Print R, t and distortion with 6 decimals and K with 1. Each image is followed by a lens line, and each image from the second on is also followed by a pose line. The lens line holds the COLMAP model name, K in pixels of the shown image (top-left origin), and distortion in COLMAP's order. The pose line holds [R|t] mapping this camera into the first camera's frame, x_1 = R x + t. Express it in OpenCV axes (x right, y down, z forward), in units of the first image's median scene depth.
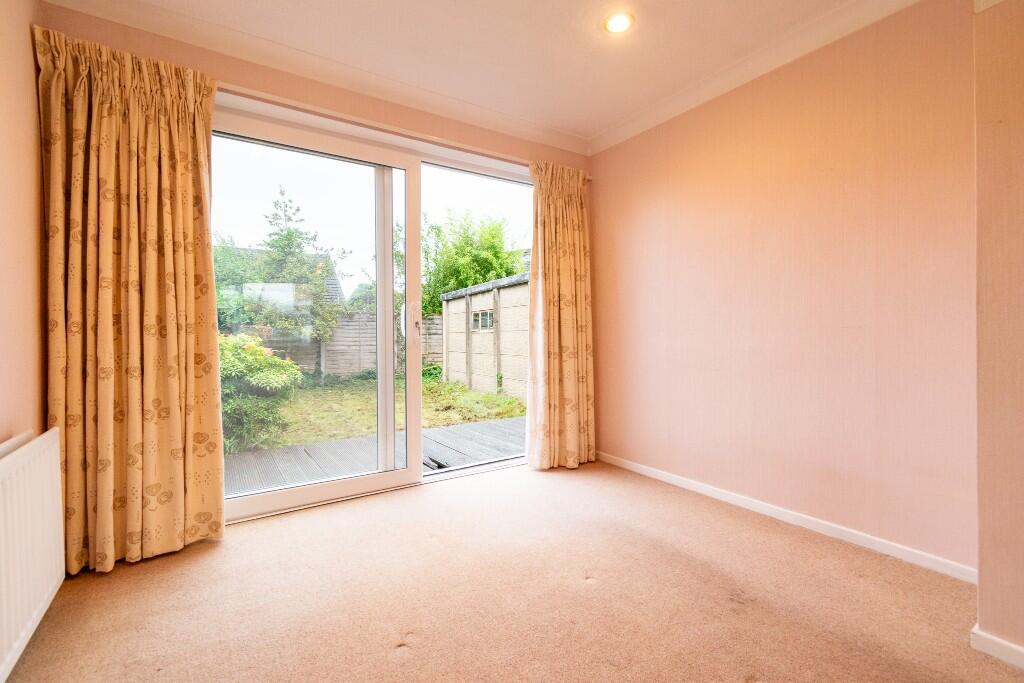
lens RADIAL K [[452.7, 0, 514.1], [0, 452.7, 335.8], [0, 0, 1]] dist [-0.000420, 0.000010]
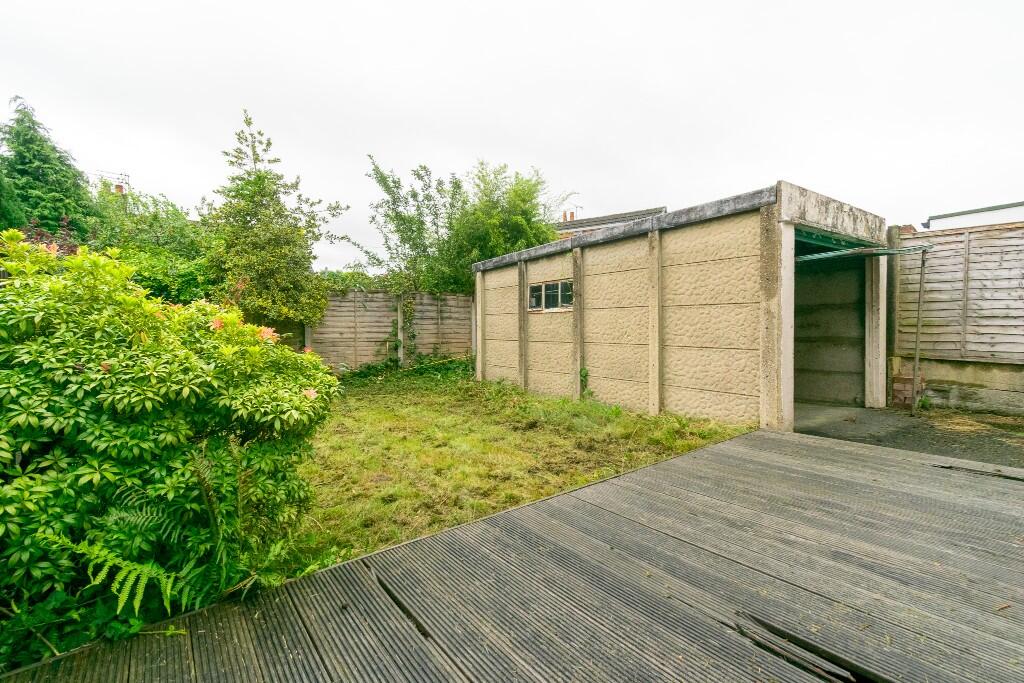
lens RADIAL K [[452.7, 0, 514.1], [0, 452.7, 335.8], [0, 0, 1]] dist [-0.000420, 0.000010]
pose [[0.996676, -0.004631, 0.081340, -0.174508], [0.002895, 0.999766, 0.021442, 0.013746], [-0.081420, -0.021136, 0.996456, 0.278169]]
